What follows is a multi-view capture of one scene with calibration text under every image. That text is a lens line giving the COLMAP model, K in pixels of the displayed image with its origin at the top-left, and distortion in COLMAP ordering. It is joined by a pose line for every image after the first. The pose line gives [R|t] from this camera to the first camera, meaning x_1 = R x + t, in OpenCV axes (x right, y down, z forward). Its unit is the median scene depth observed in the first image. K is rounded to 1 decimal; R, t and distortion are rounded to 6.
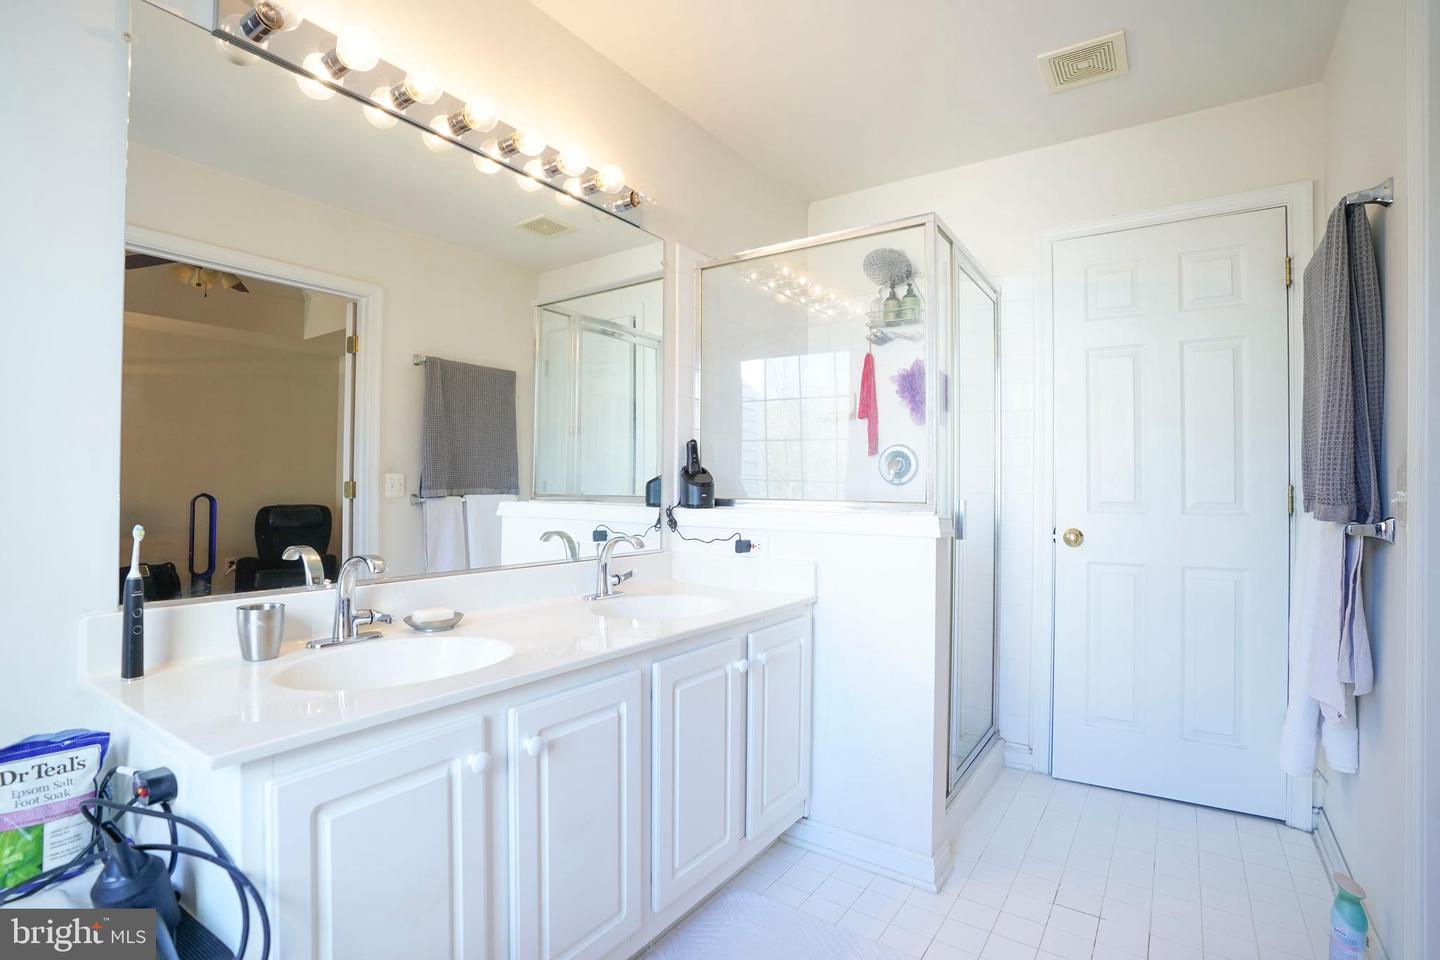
lens RADIAL K [[669.5, 0, 717.2], [0, 669.5, 503.4], [0, 0, 1]] dist [-0.072685, 0.028533]
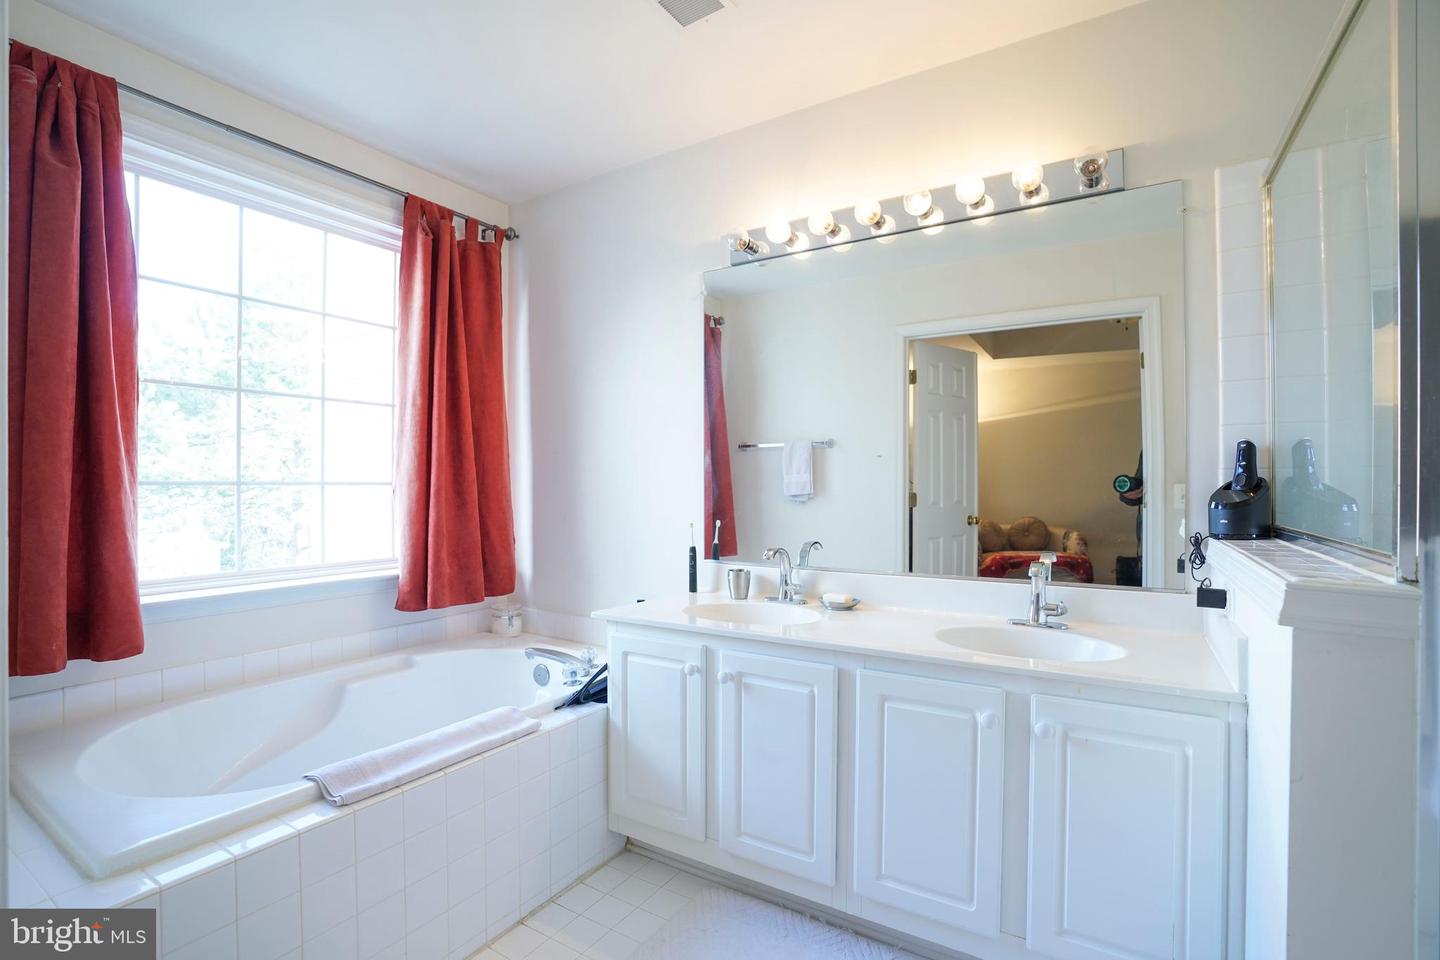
lens RADIAL K [[669.5, 0, 717.2], [0, 669.5, 503.4], [0, 0, 1]] dist [-0.072685, 0.028533]
pose [[0.066279, 0.026186, -0.997457, 0.935326], [-0.019408, 0.999500, 0.024950, -0.055620], [0.997612, 0.017705, 0.066754, 0.646868]]
